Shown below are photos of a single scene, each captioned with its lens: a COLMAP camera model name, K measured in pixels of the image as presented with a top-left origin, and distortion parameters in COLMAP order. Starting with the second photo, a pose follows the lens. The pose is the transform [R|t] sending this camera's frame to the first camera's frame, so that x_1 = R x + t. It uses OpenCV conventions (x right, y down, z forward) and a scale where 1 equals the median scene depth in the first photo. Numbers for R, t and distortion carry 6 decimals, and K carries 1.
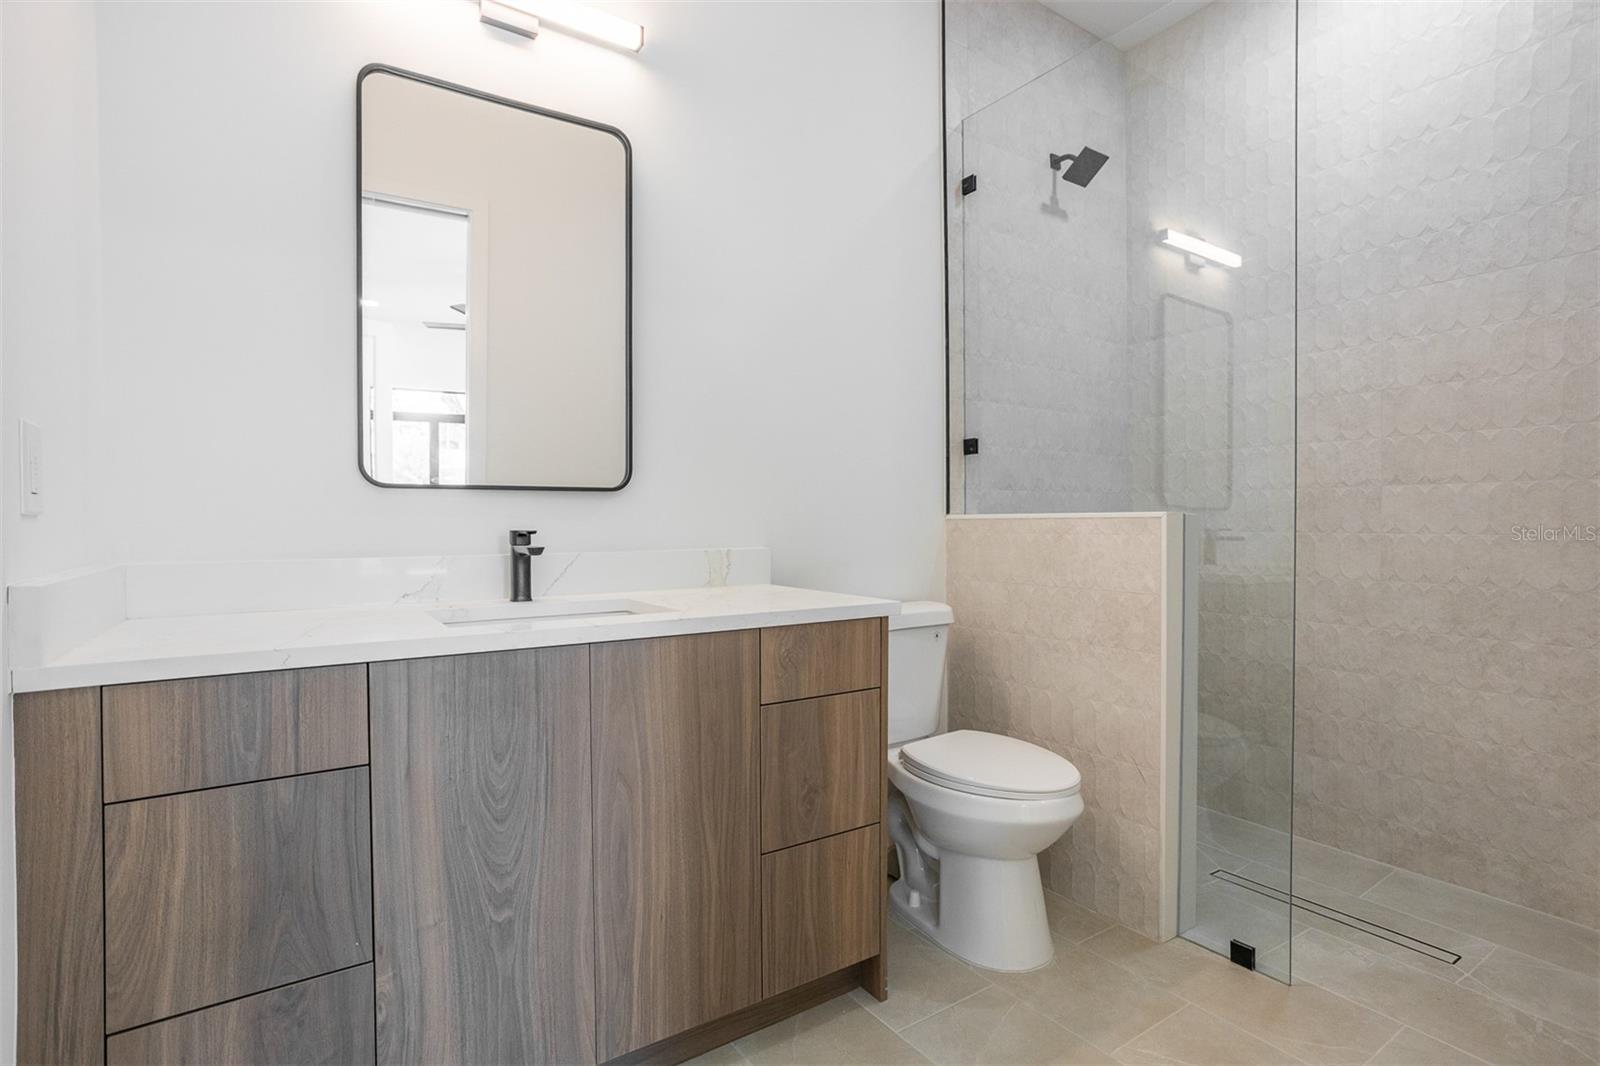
lens RADIAL K [[807.0, 0, 808.9], [0, 807.0, 530.2], [0, 0, 1]] dist [-0.036685, 0.020065]
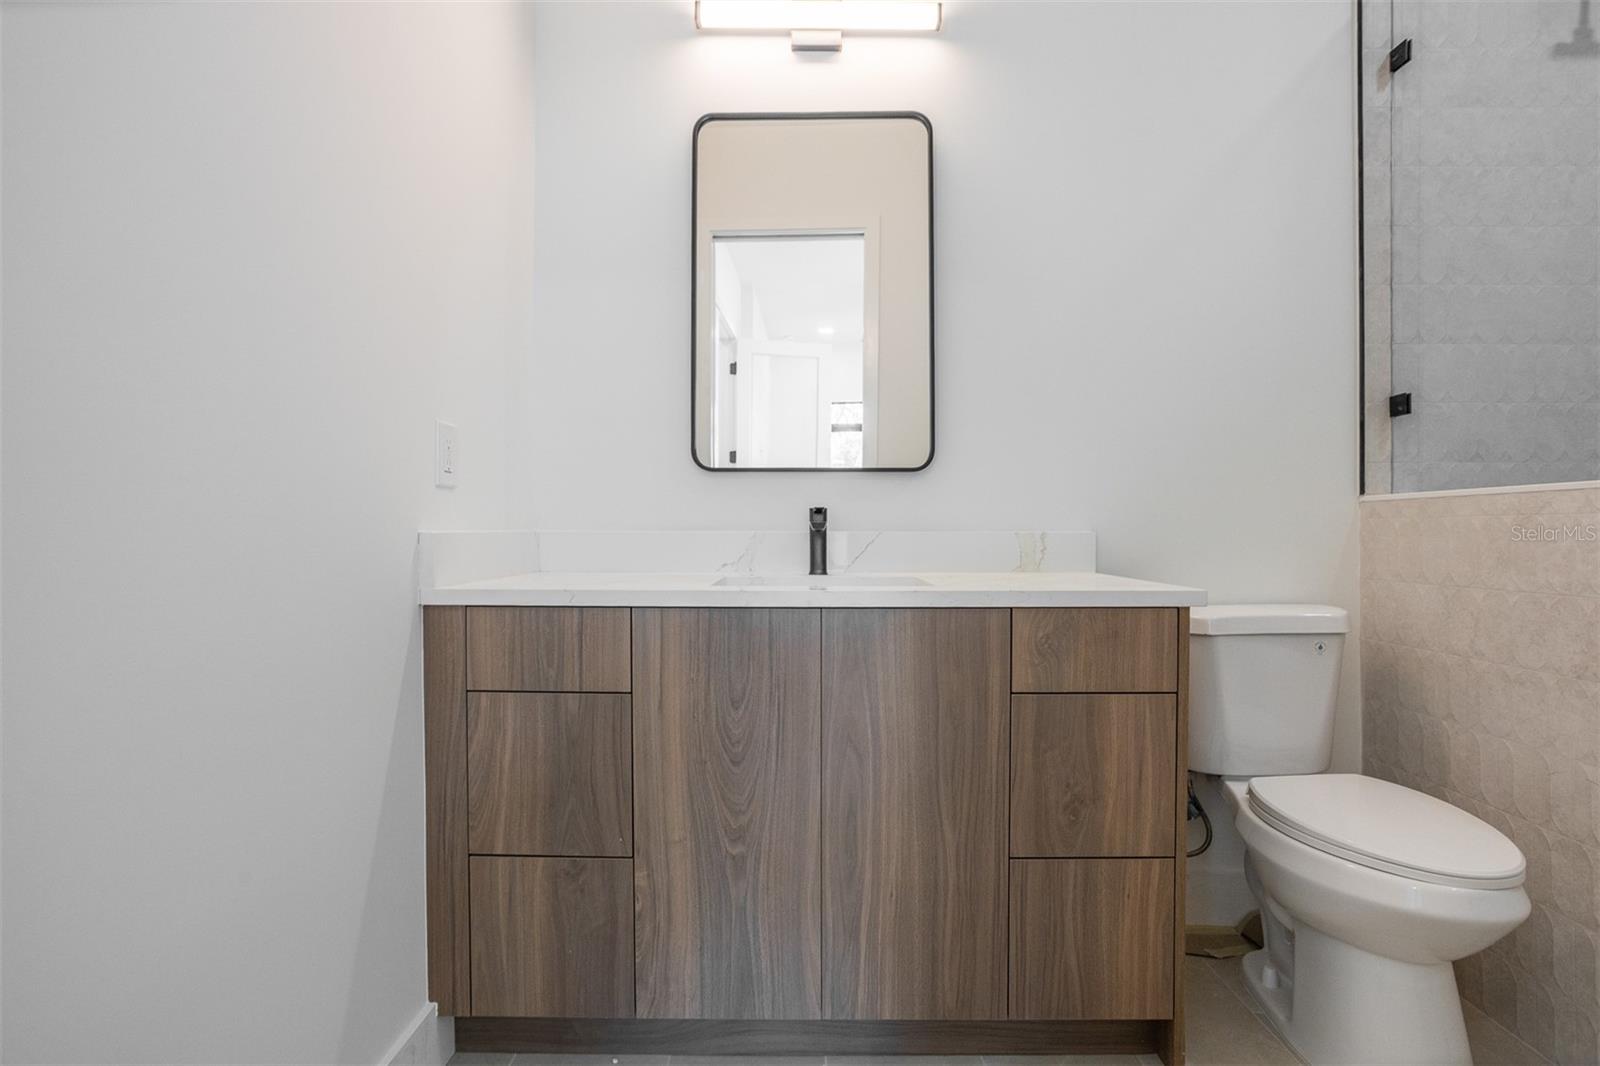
lens RADIAL K [[807.0, 0, 789.4], [0, 807.0, 531.9], [0, 0, 1]] dist [-0.036685, 0.020065]
pose [[0.817149, 0.005677, -0.576398, 0.267466], [-0.013281, 0.999871, -0.008981, 0.048058], [0.576273, 0.014994, 0.817120, 0.114059]]
